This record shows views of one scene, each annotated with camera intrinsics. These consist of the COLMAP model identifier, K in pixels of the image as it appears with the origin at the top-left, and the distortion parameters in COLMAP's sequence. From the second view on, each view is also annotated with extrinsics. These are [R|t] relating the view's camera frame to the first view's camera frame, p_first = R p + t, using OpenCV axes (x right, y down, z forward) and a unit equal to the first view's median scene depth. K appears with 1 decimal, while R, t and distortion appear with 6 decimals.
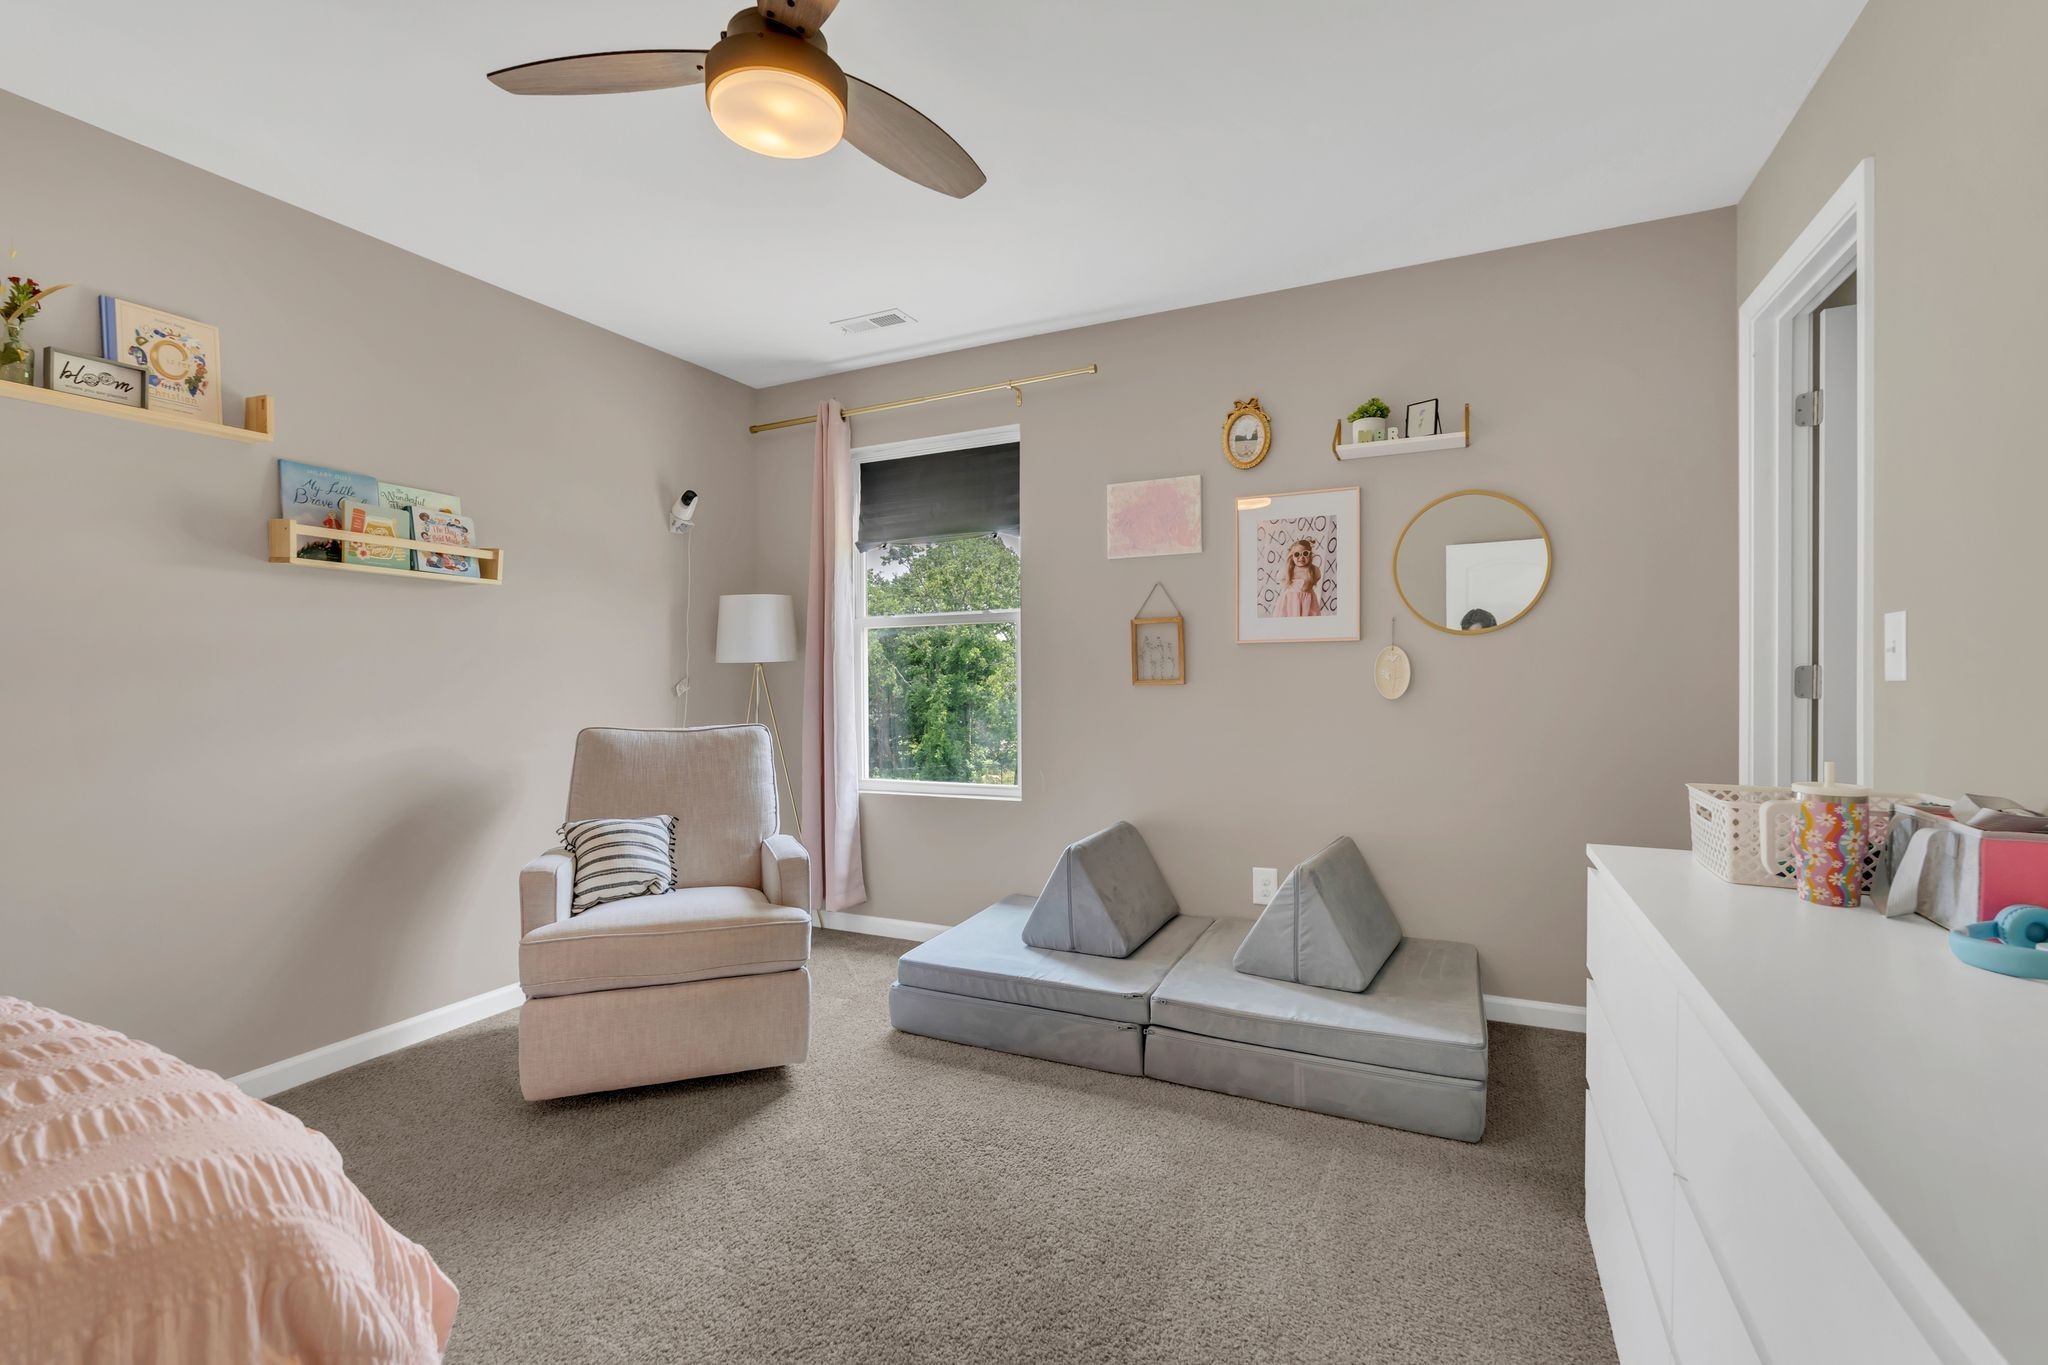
lens RADIAL K [[950.4, 0, 1034.2], [0, 950.4, 678.5], [0, 0, 1]] dist [-0.000363, 0.000591]
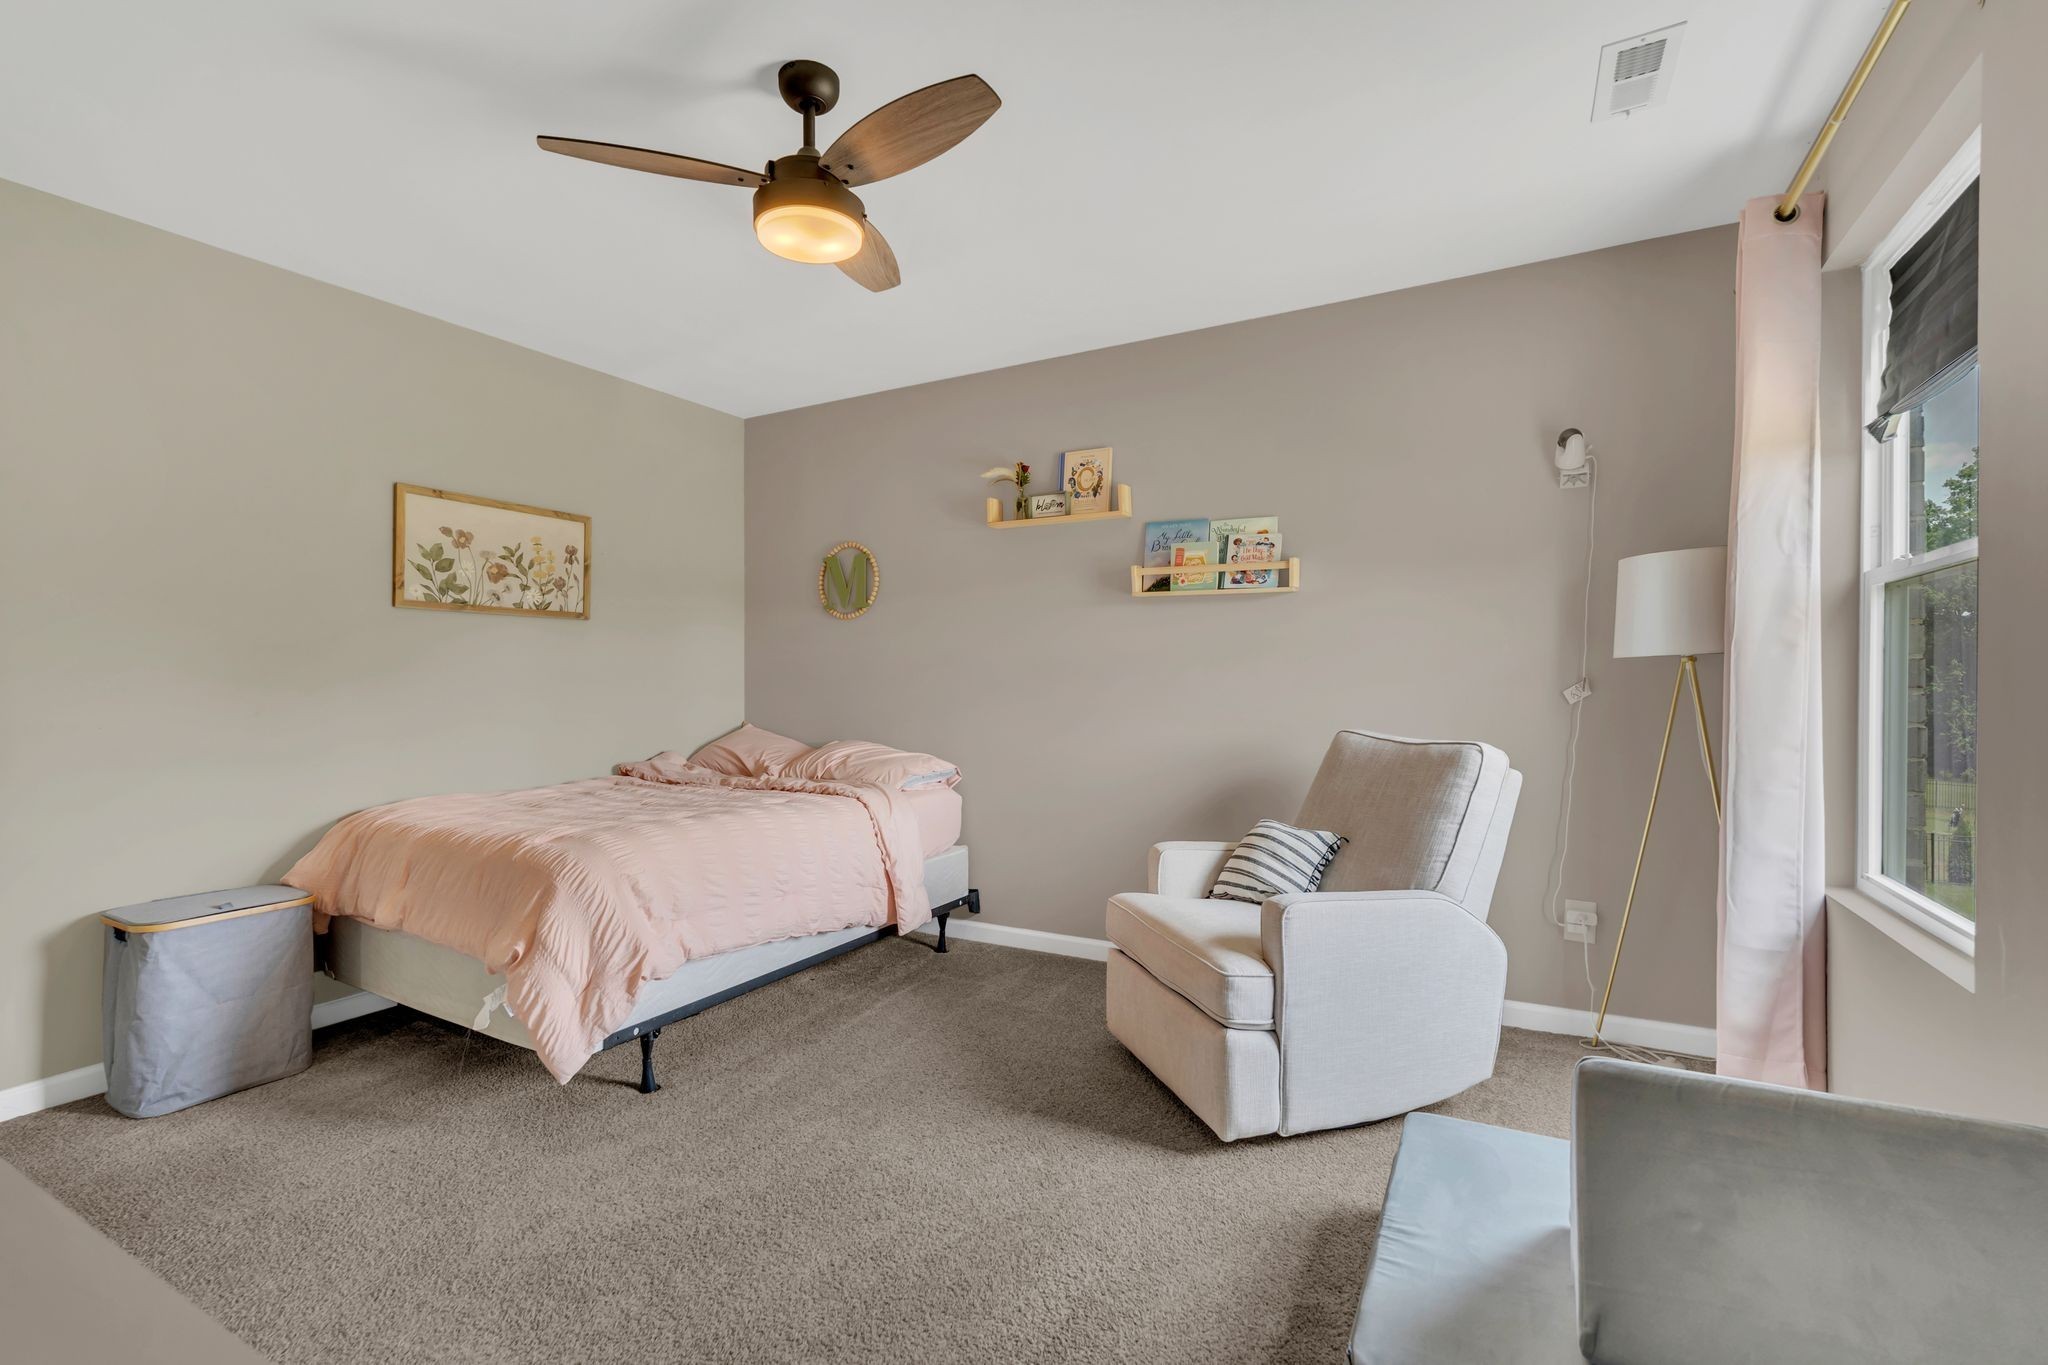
lens RADIAL K [[950.4, 0, 1034.2], [0, 950.4, 678.5], [0, 0, 1]] dist [-0.000363, 0.000591]
pose [[-0.086639, 0.009543, -0.996194, 0.574920], [0.003467, 0.999951, 0.009277, -0.011628], [0.996234, -0.002650, -0.086668, 0.865871]]
